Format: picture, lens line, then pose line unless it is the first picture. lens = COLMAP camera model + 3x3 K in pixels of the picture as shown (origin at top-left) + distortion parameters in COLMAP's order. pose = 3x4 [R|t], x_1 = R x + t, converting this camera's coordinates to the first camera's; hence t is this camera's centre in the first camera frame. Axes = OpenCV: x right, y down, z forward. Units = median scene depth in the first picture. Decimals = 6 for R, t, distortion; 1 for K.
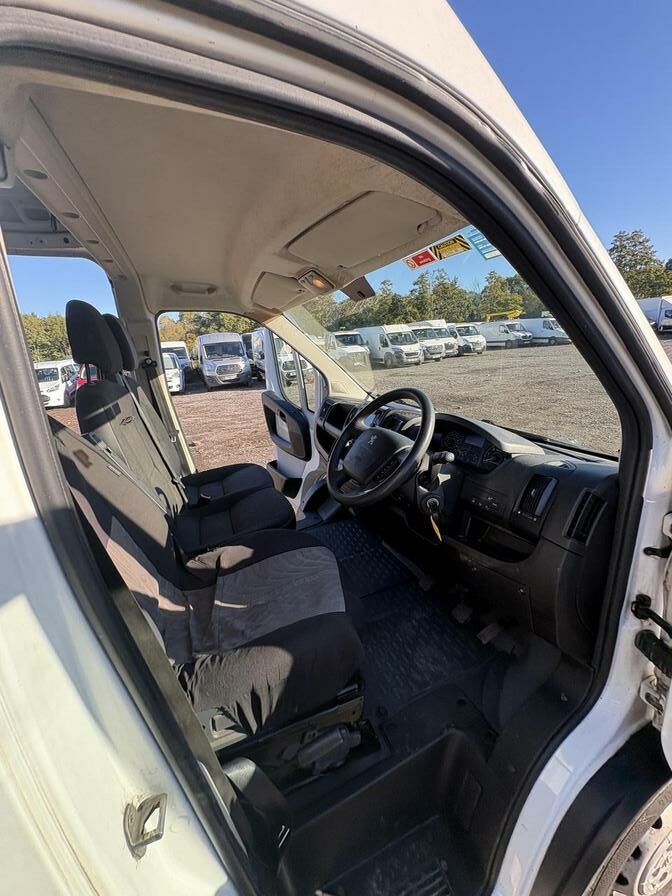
lens RADIAL K [[355.2, 0, 341.8], [0, 355.2, 449.5], [0, 0, 1]] dist [-0.001817, -0.000058]
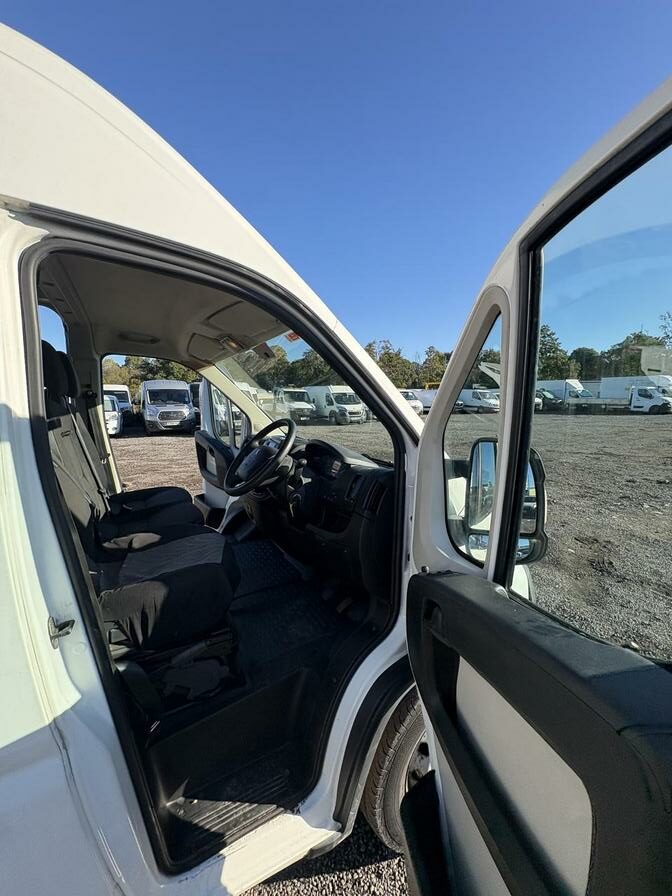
lens RADIAL K [[355.2, 0, 341.8], [0, 355.2, 449.5], [0, 0, 1]] dist [-0.001817, -0.000058]
pose [[0.988545, 0.048550, 0.142901, 0.078949], [-0.025729, 0.987199, -0.157407, 0.064536], [-0.148714, 0.151928, 0.977140, -0.157683]]
